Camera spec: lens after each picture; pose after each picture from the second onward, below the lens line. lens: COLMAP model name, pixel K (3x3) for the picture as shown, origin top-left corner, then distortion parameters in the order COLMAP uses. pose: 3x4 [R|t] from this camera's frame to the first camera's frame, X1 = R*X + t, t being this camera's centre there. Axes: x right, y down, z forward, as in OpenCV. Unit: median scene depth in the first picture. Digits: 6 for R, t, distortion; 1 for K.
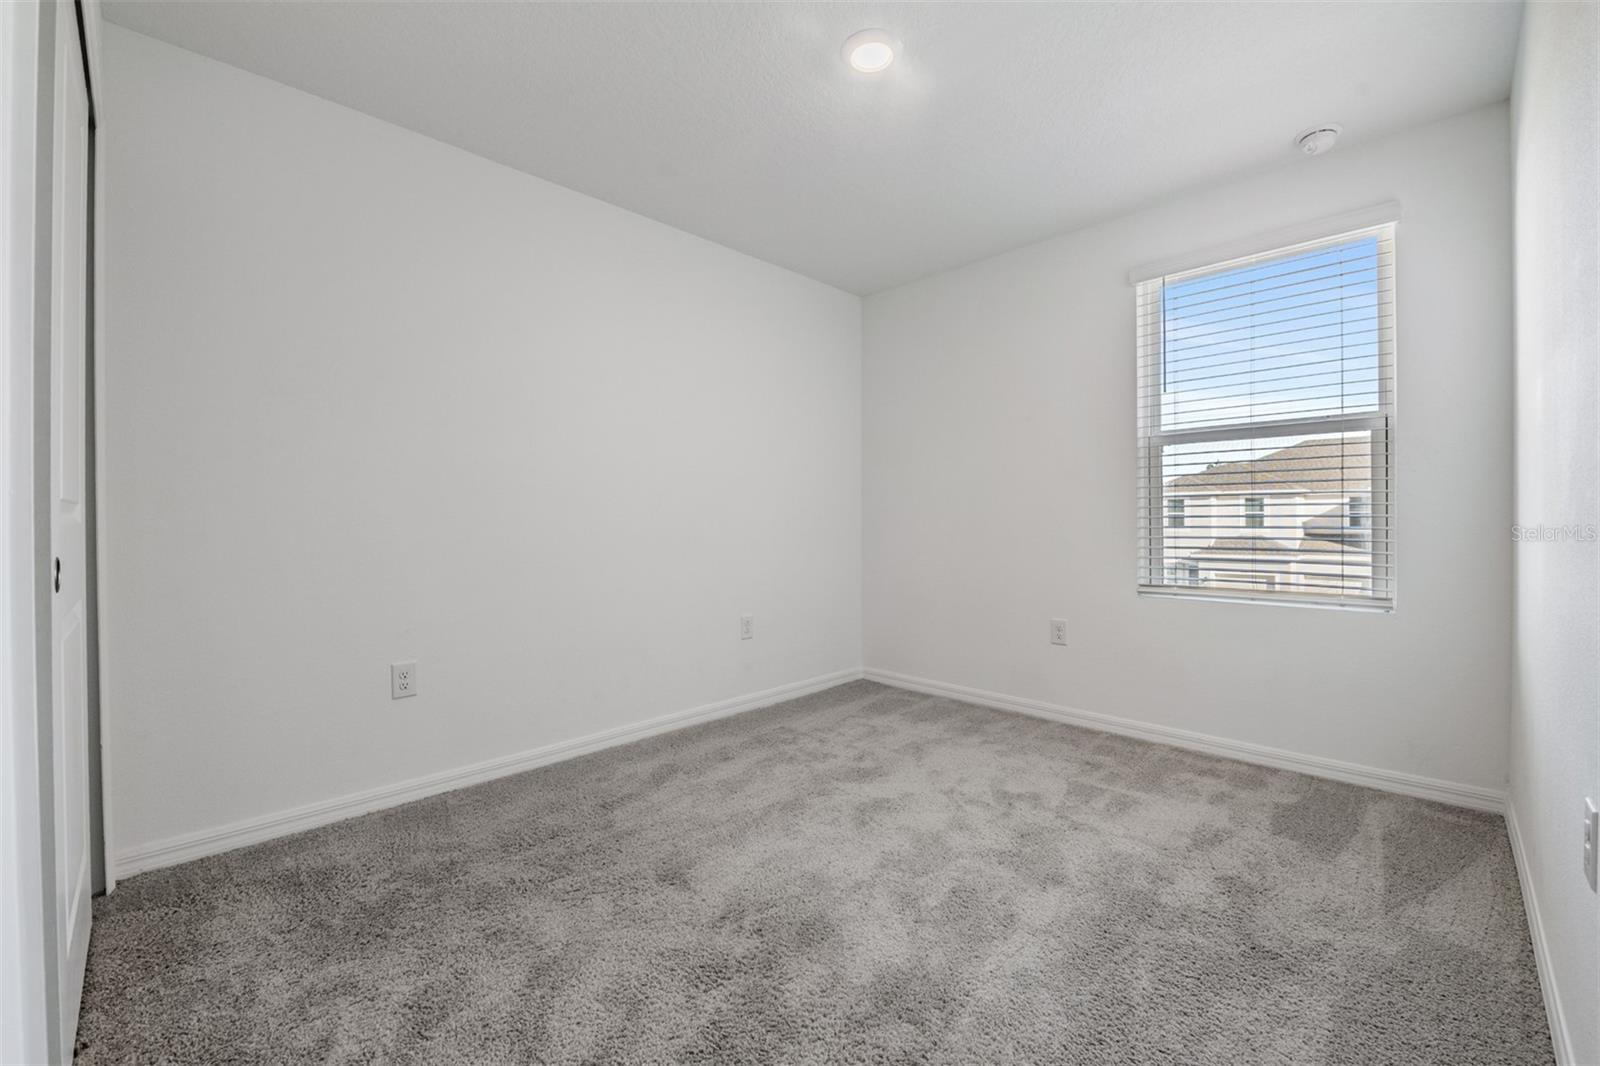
lens RADIAL K [[649.8, 0, 798.8], [0, 649.8, 526.6], [0, 0, 1]] dist [0.002025, 0.000363]
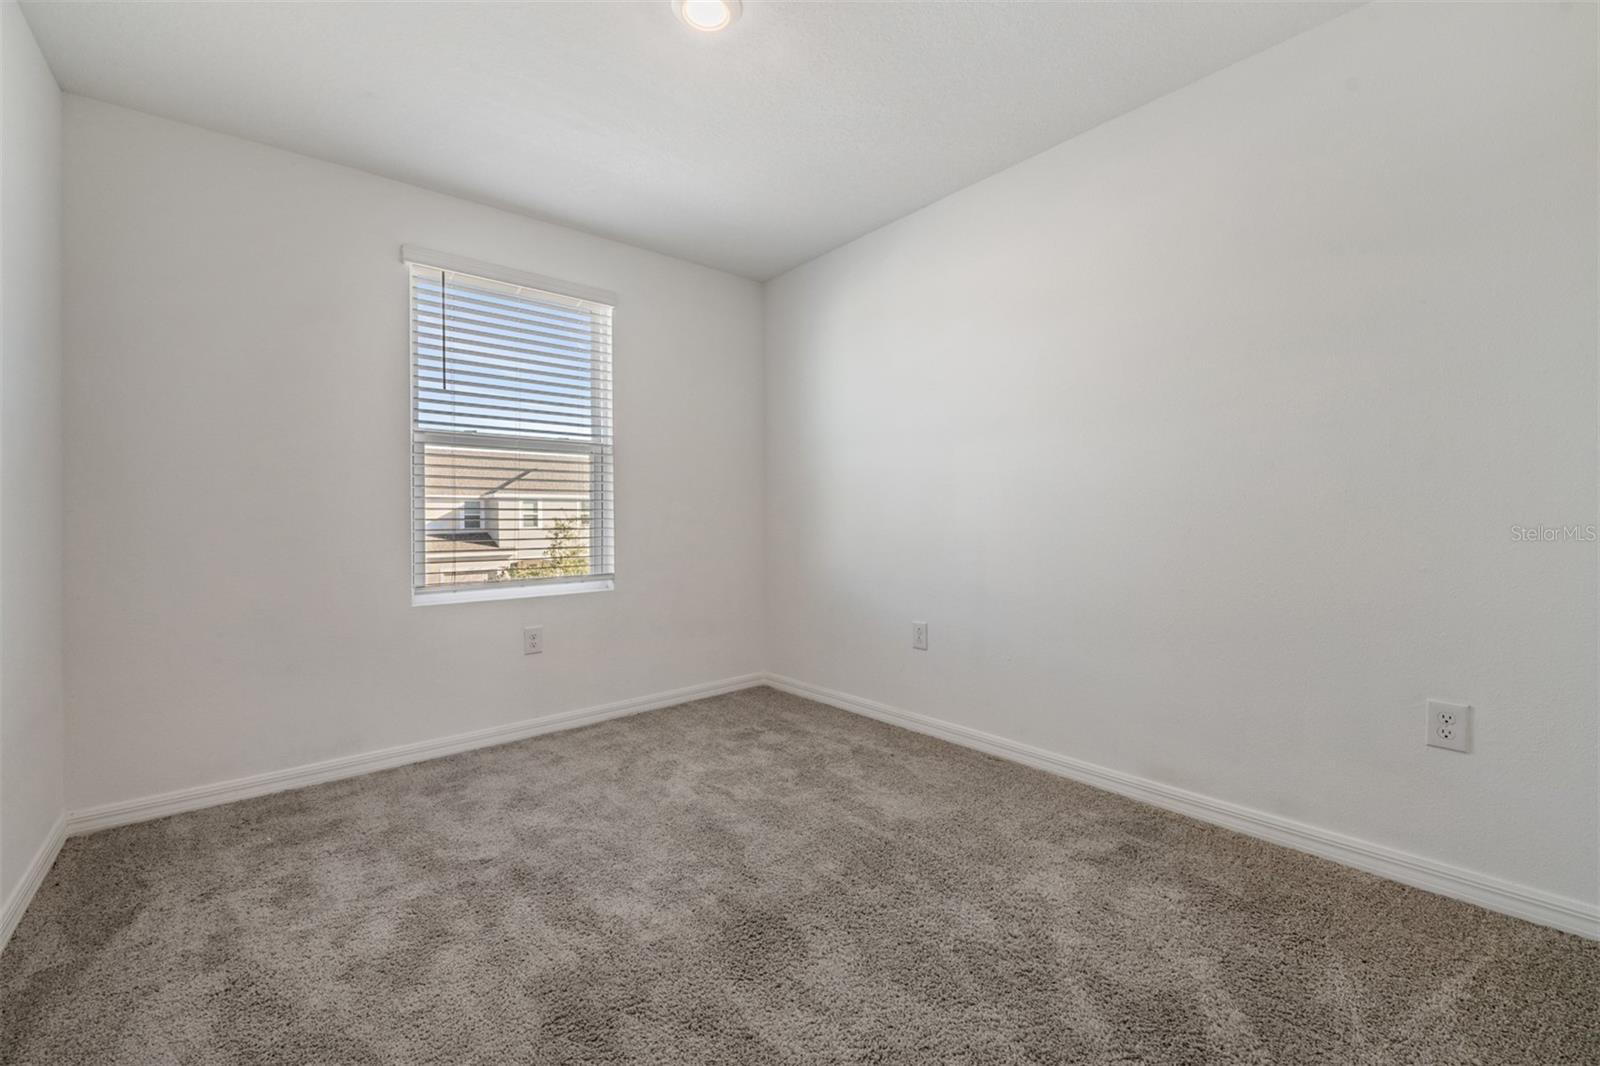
lens RADIAL K [[649.8, 0, 799.6], [0, 649.8, 524.4], [0, 0, 1]] dist [0.002025, 0.000363]
pose [[0.081789, -0.003141, 0.996645, -0.348727], [0.012406, 0.999921, 0.002134, -0.002182], [-0.996572, 0.012189, 0.081821, 0.395732]]
